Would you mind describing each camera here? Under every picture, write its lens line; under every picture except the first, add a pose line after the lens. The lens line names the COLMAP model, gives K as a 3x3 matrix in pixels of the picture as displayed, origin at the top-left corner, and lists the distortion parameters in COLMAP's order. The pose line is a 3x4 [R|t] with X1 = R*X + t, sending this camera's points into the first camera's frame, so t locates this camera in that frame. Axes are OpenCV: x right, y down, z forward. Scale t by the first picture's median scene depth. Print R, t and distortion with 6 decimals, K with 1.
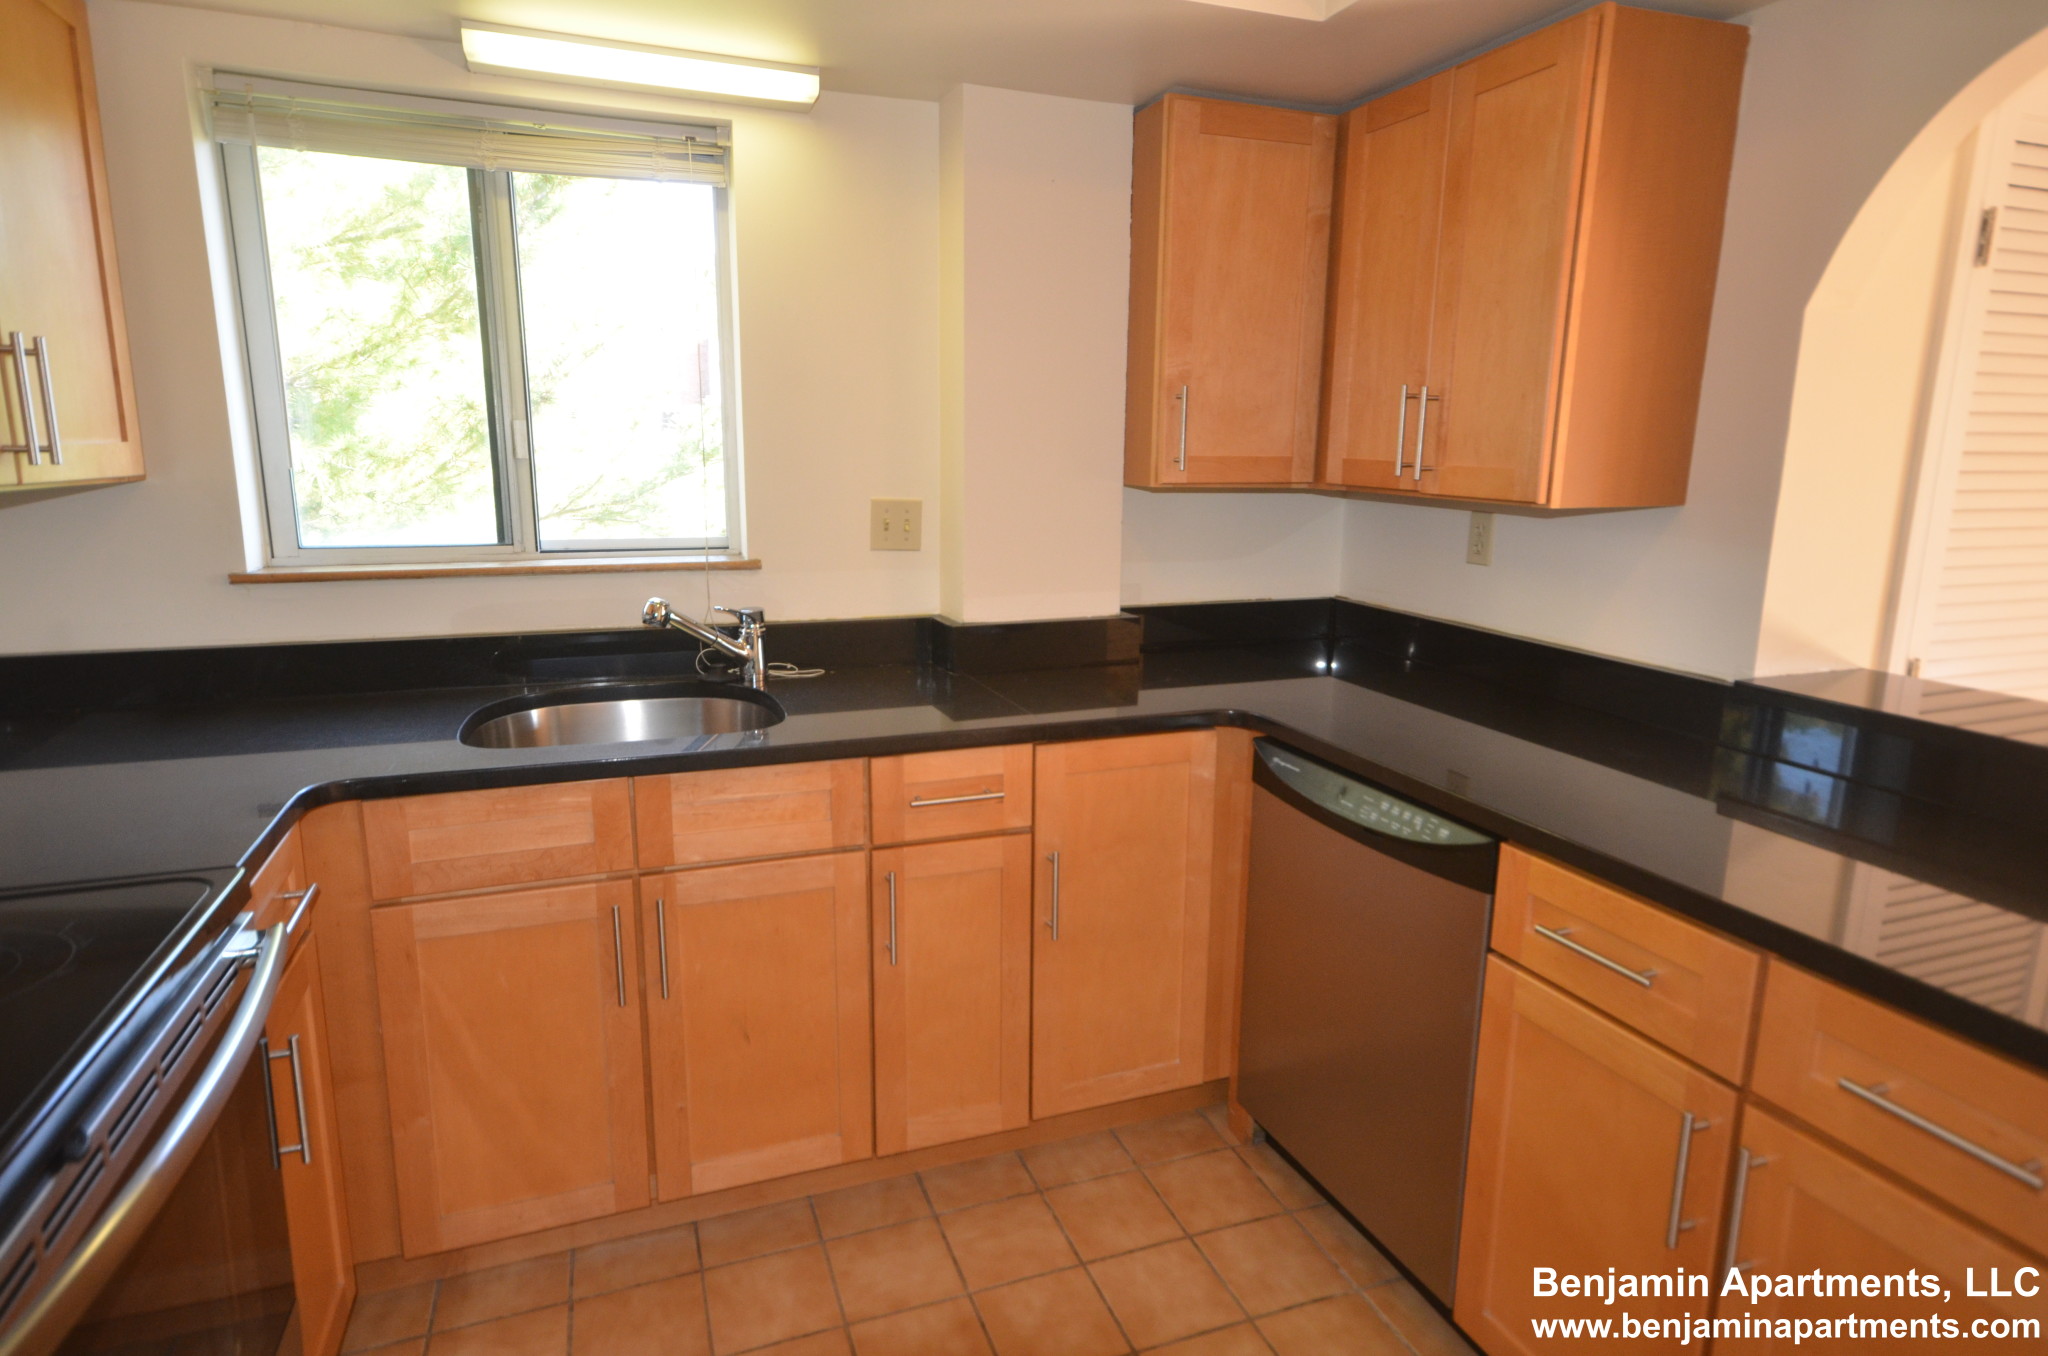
lens RADIAL K [[1149.0, 0, 1025.9], [0, 1149.0, 677.8], [0, 0, 1]] dist [0.011851, 0.006697]
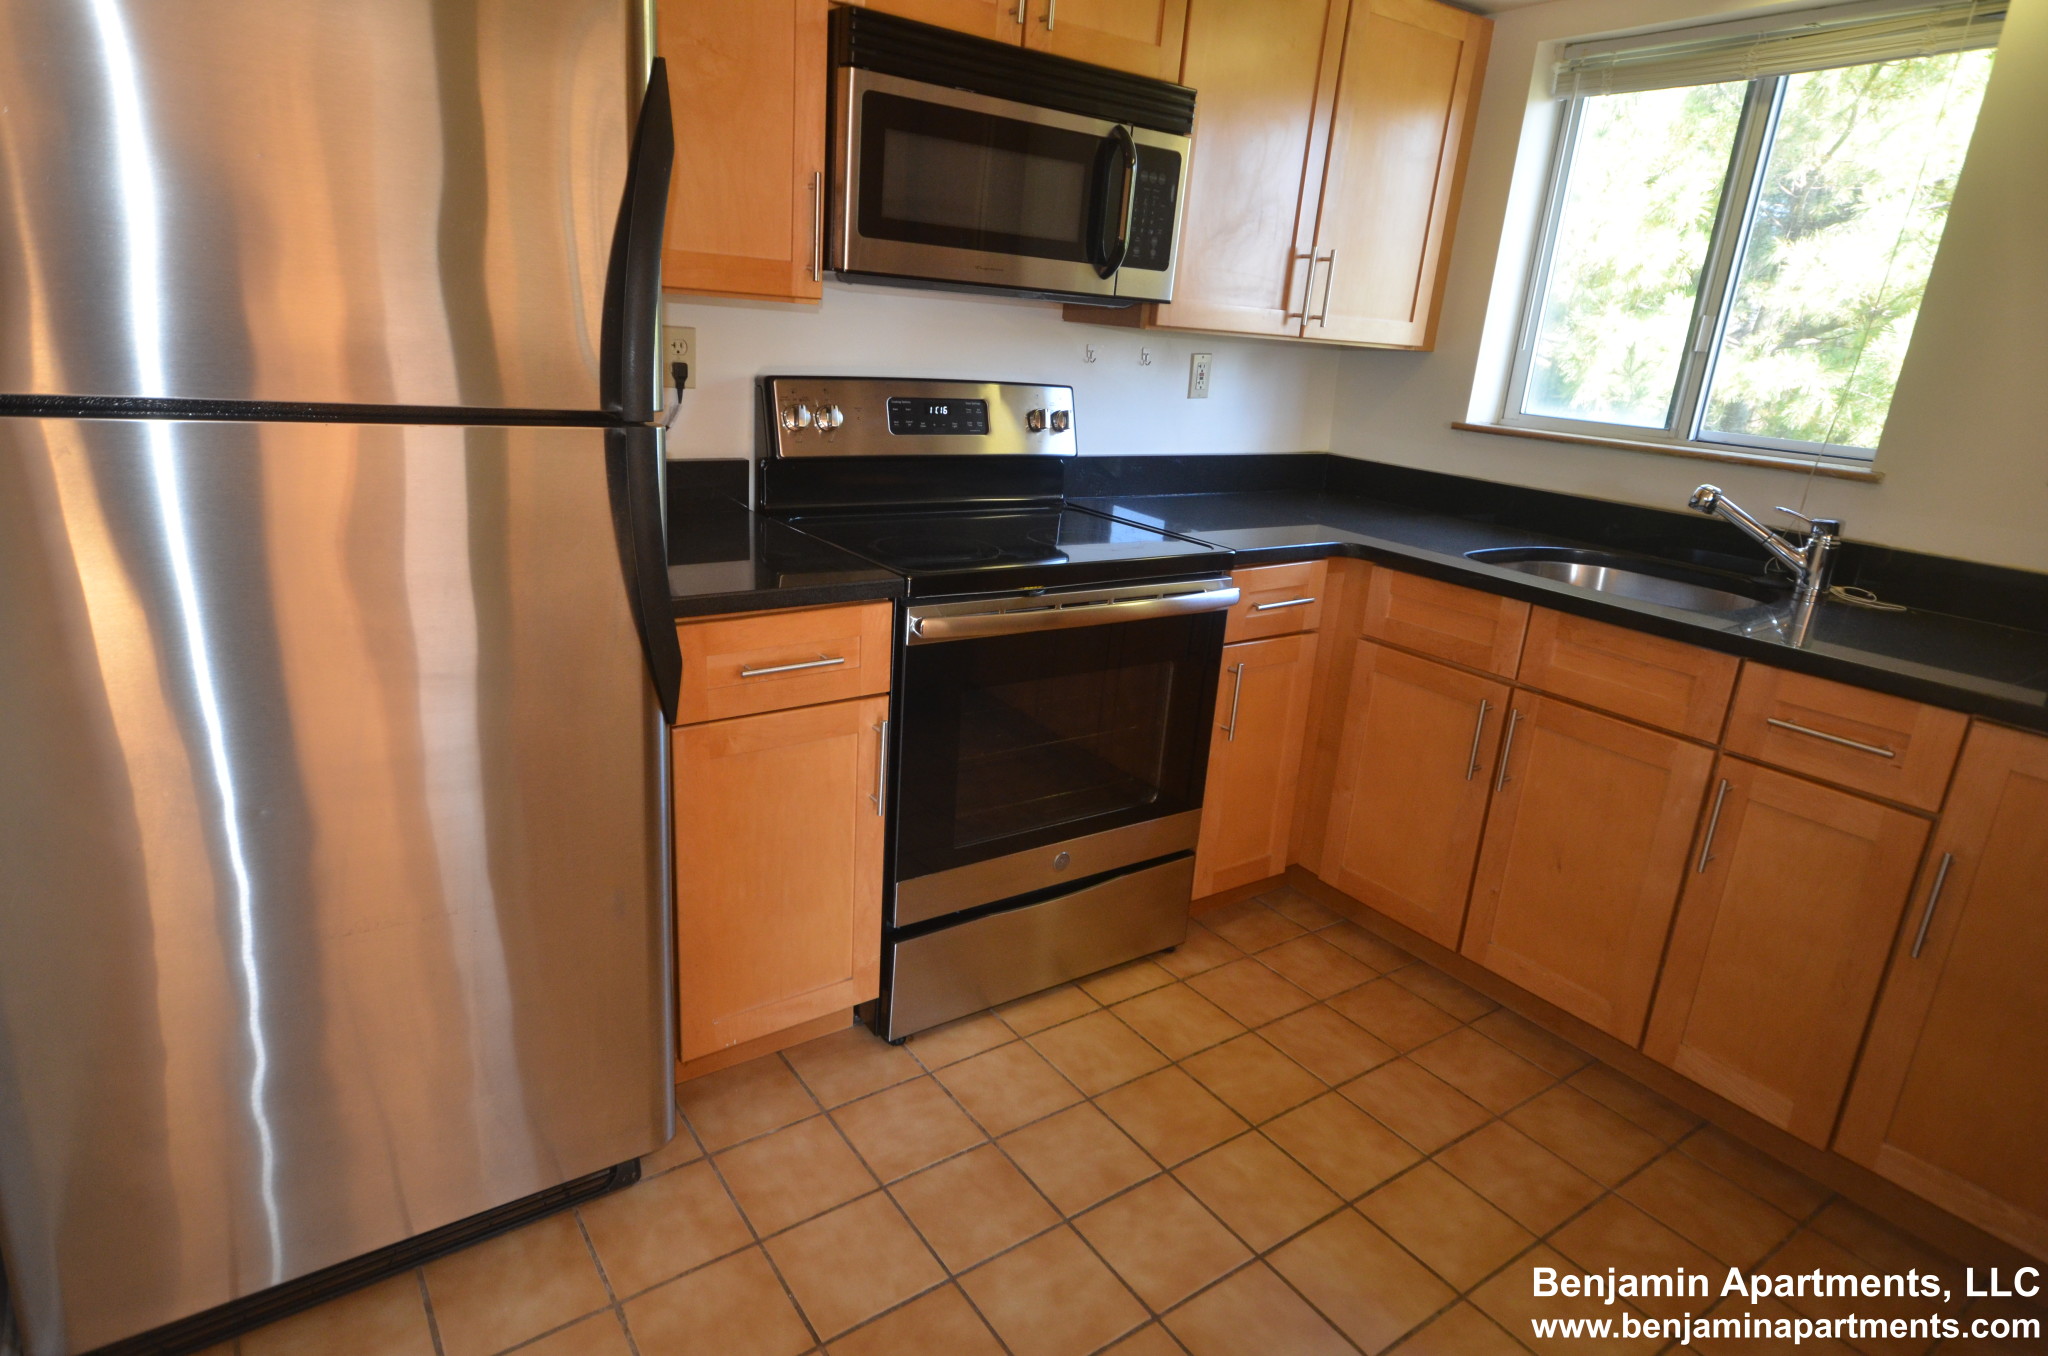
lens RADIAL K [[1149.0, 0, 1025.9], [0, 1149.0, 676.2], [0, 0, 1]] dist [0.011851, 0.006697]
pose [[0.260320, 0.295032, -0.919342, 0.558147], [-0.258109, 0.938782, 0.228185, 0.015805], [0.930383, 0.177889, 0.320534, 0.117333]]
